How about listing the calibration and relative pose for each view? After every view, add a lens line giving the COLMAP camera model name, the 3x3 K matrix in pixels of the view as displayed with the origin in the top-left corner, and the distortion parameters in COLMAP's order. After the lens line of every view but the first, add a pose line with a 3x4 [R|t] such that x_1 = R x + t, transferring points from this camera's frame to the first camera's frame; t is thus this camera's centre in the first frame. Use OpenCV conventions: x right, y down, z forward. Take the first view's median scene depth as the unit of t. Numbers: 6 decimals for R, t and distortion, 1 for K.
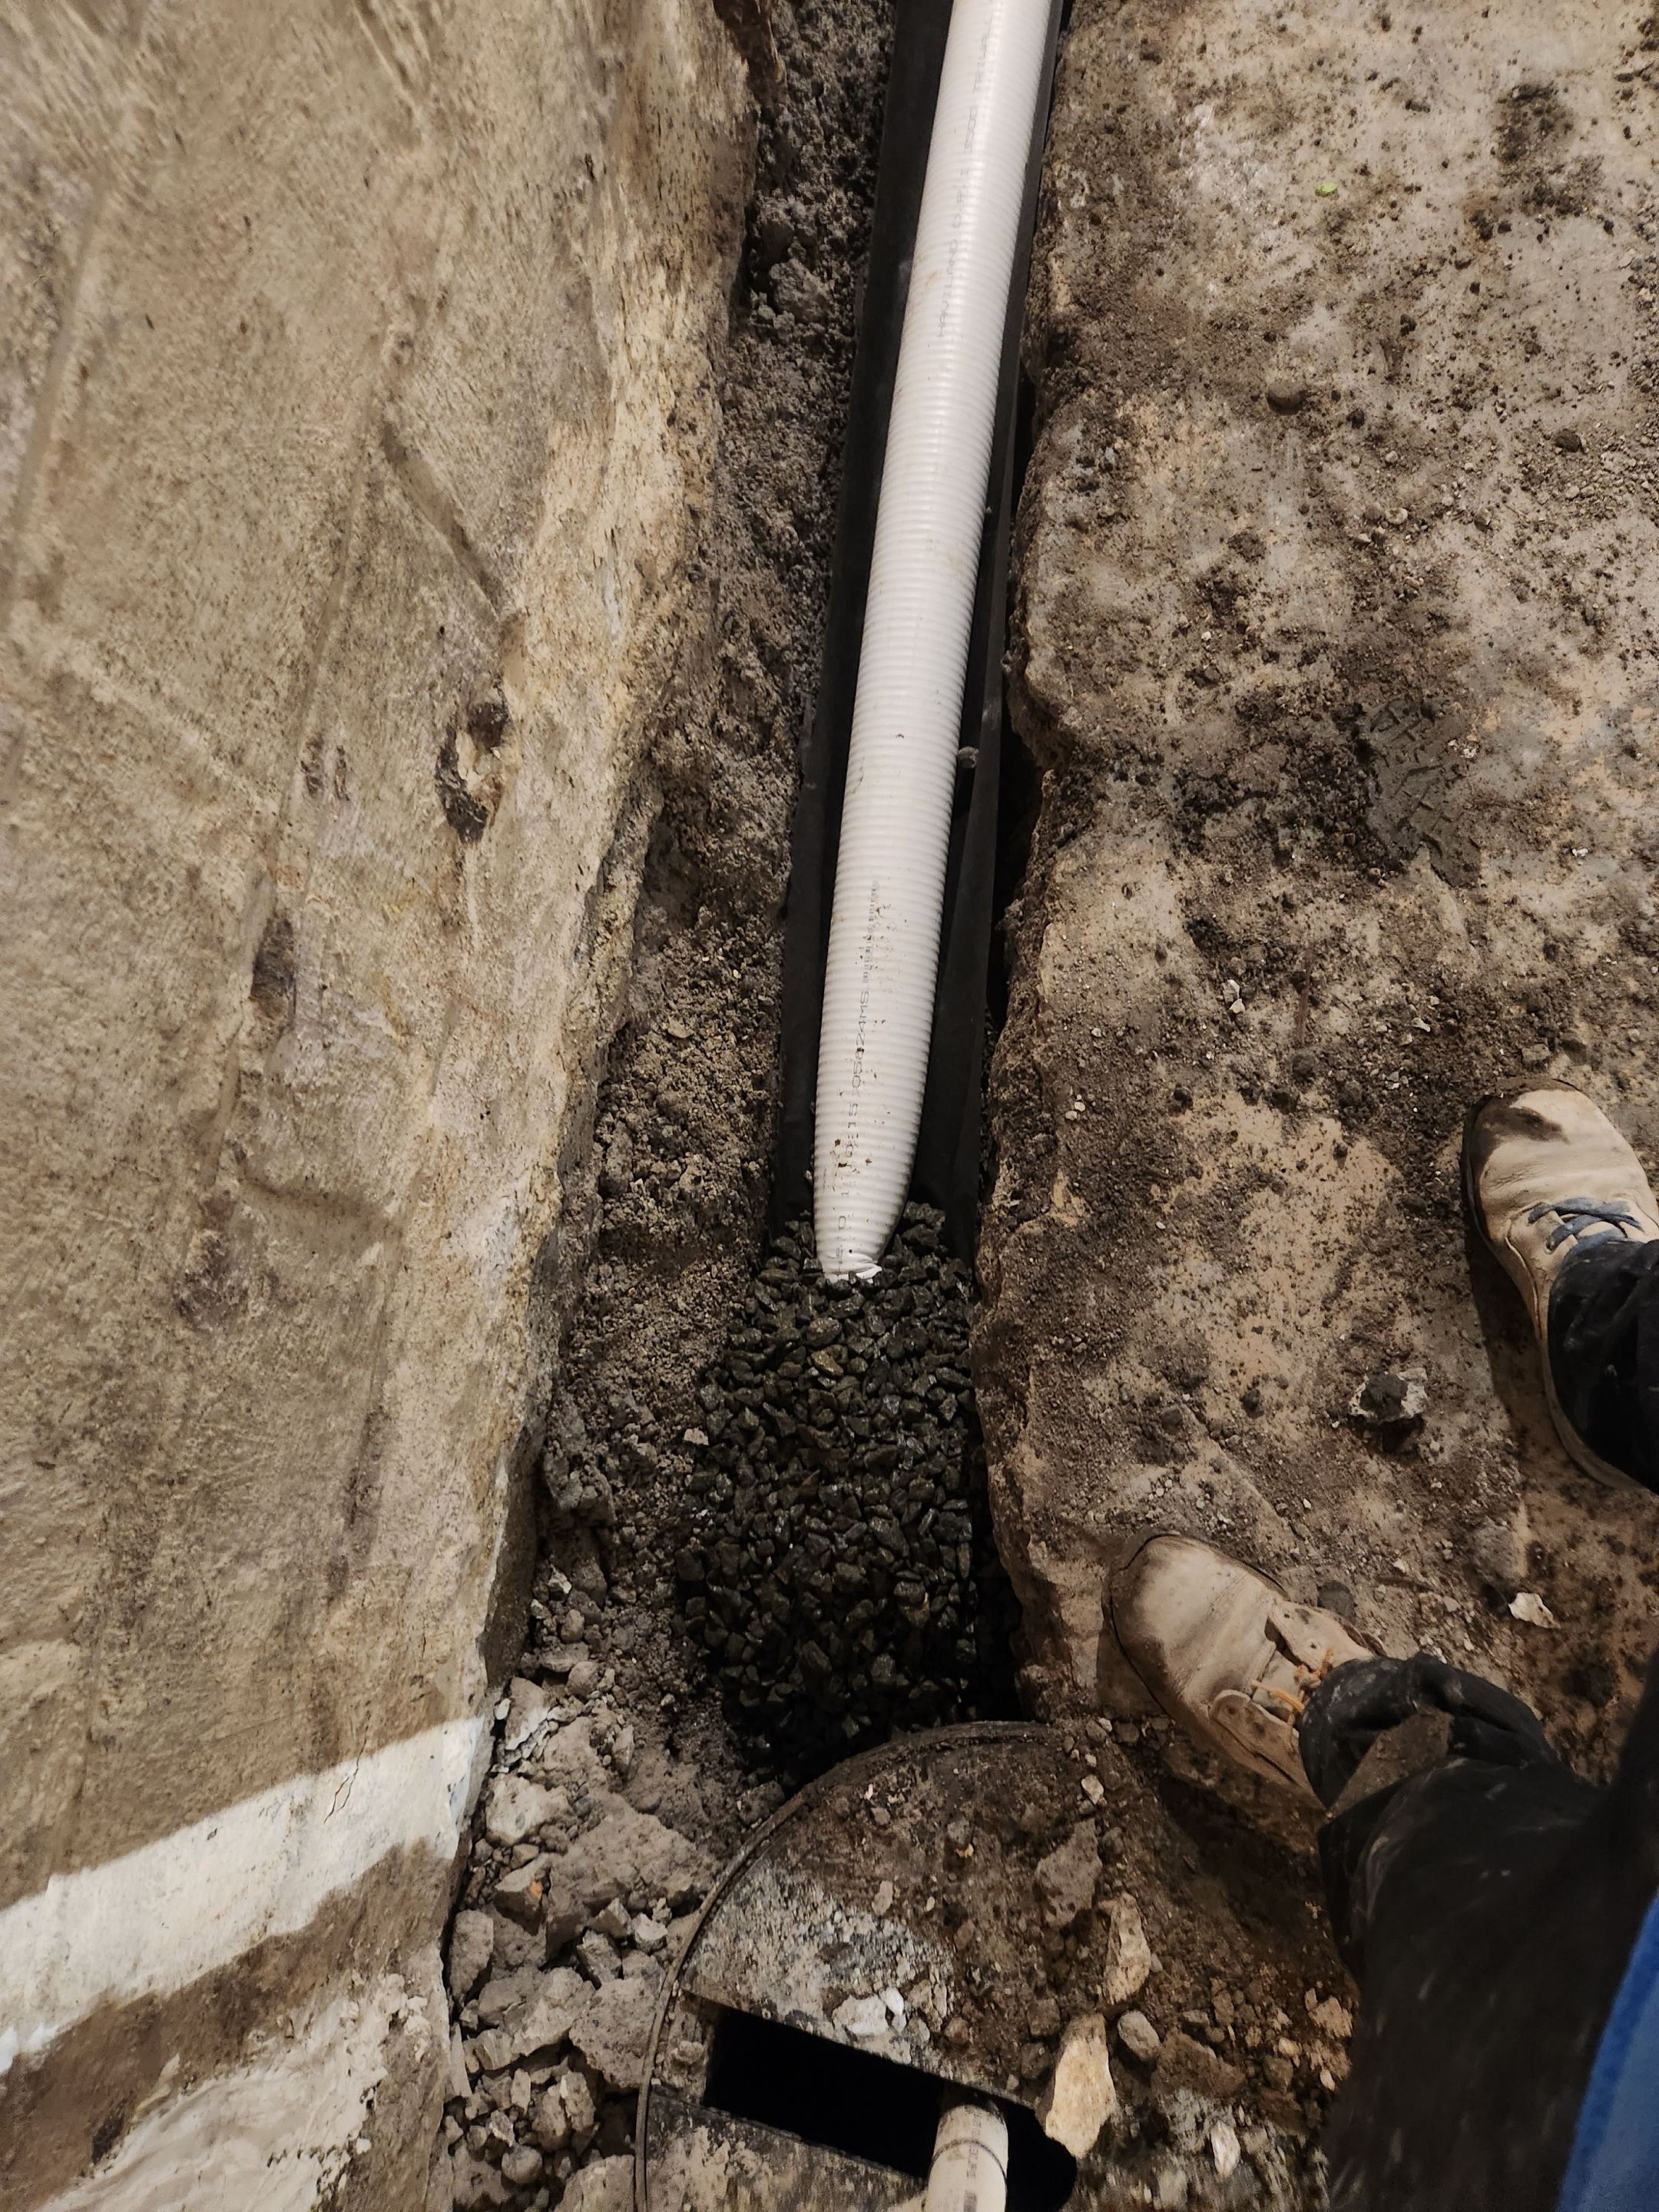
lens RADIAL K [[1502.8, 0, 844.1], [0, 1502.8, 1107.9], [0, 0, 1]] dist [0.052007, -0.042665]
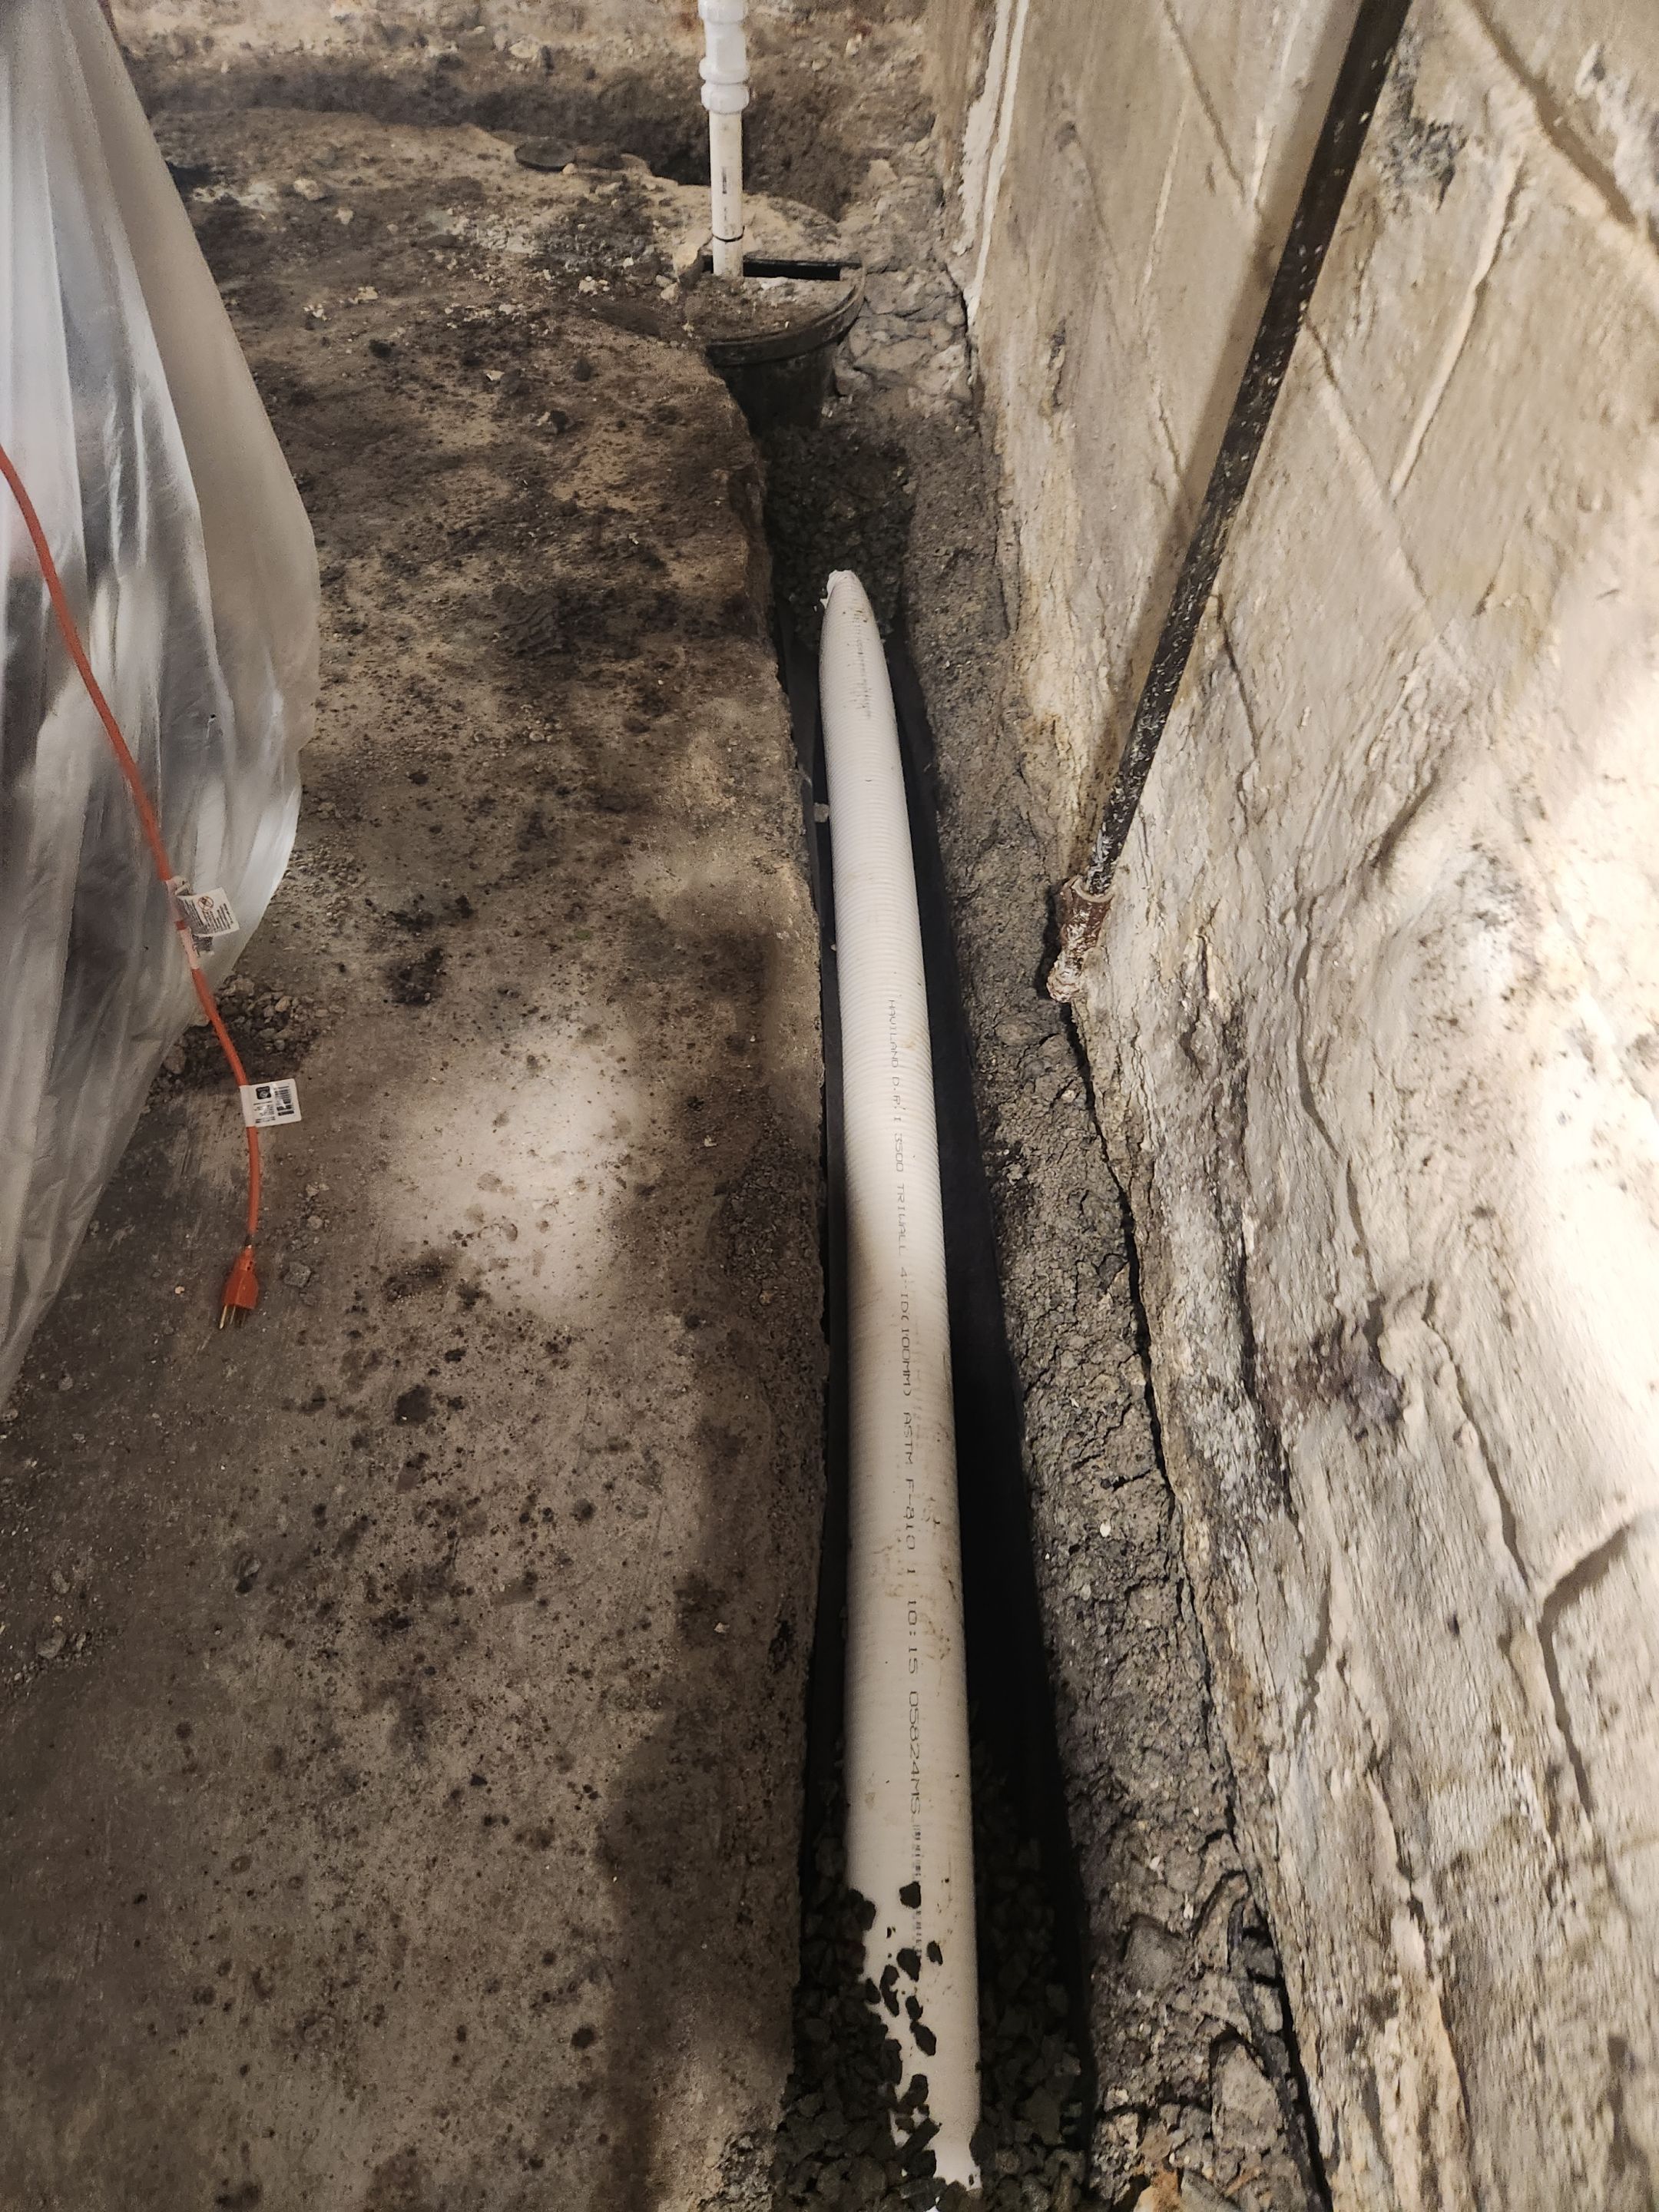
lens RADIAL K [[1502.8, 0, 844.1], [0, 1502.8, 1107.9], [0, 0, 1]] dist [0.052007, -0.042665]
pose [[-0.983925, 0.173677, -0.041577, 0.189682], [-0.144273, -0.635830, 0.758225, -1.687057], [0.105251, 0.752035, 0.650666, 0.346077]]
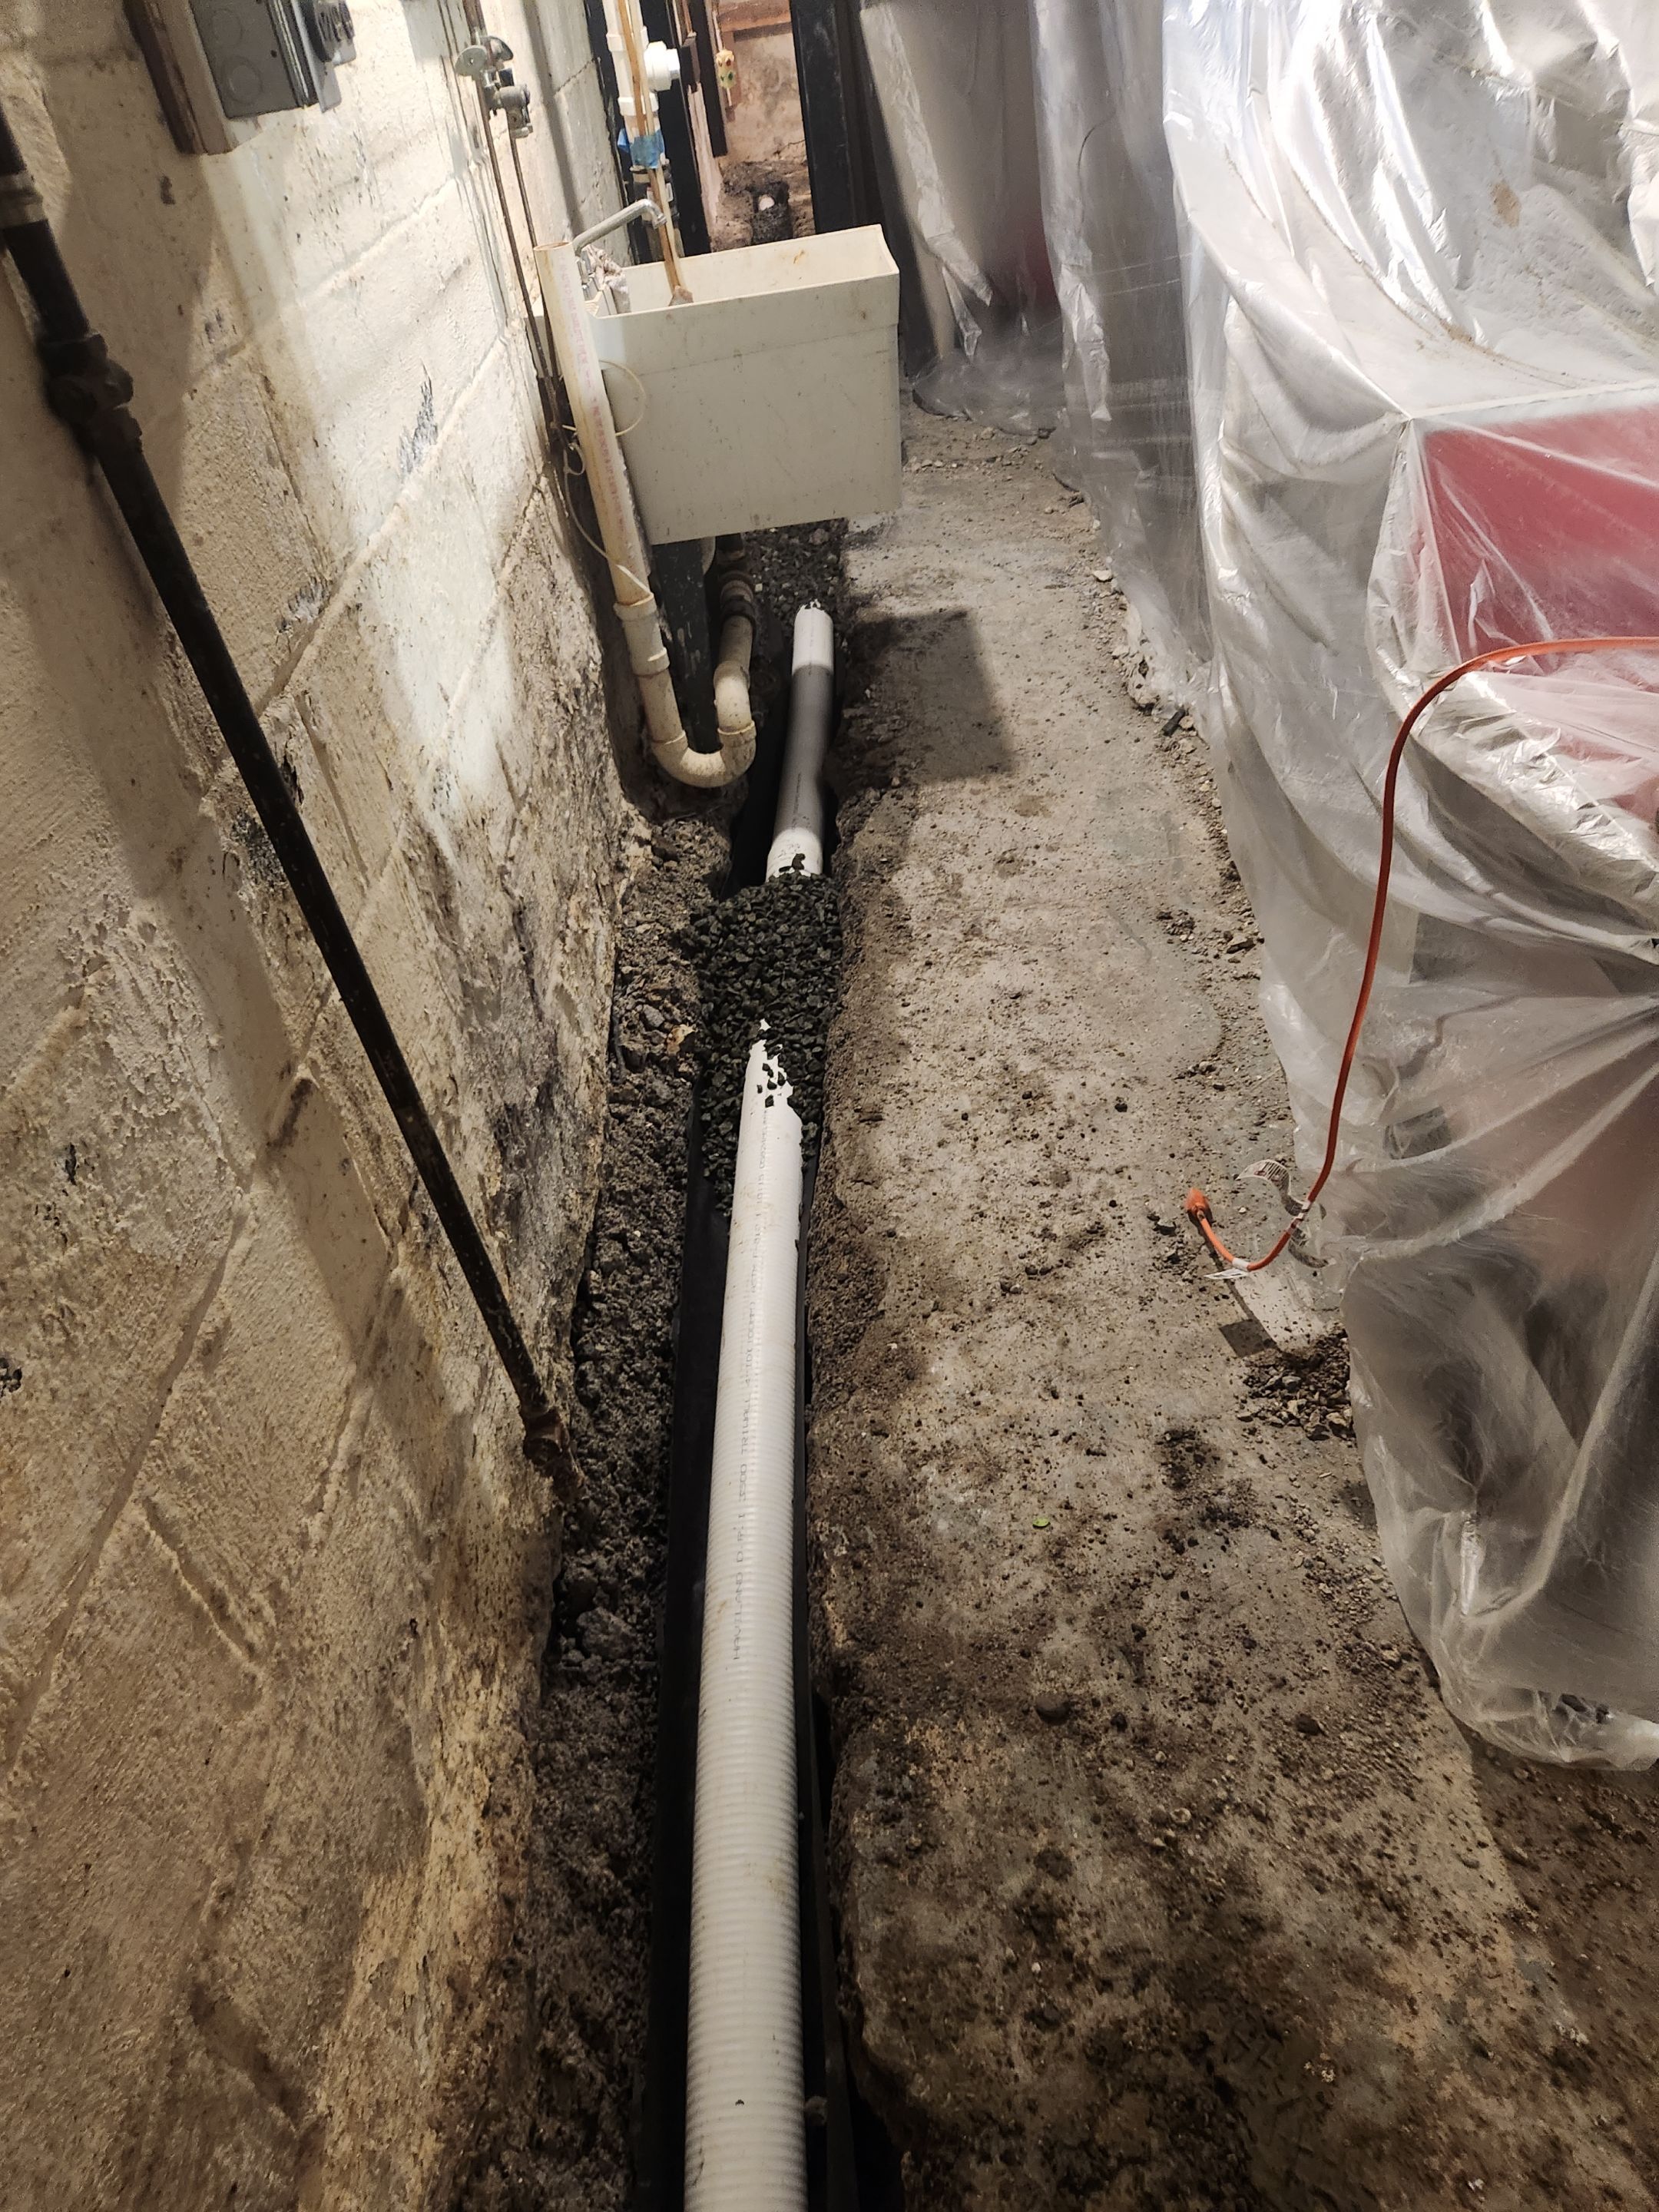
lens RADIAL K [[1494.5, 0, 829.5], [0, 1494.5, 1106.0], [0, 0, 1]] dist [0.064437, -0.065253]
pose [[0.987247, -0.078823, 0.138315, 0.012796], [0.149885, 0.753016, -0.640703, -0.117685], [-0.053651, 0.653264, 0.755227, -0.106992]]
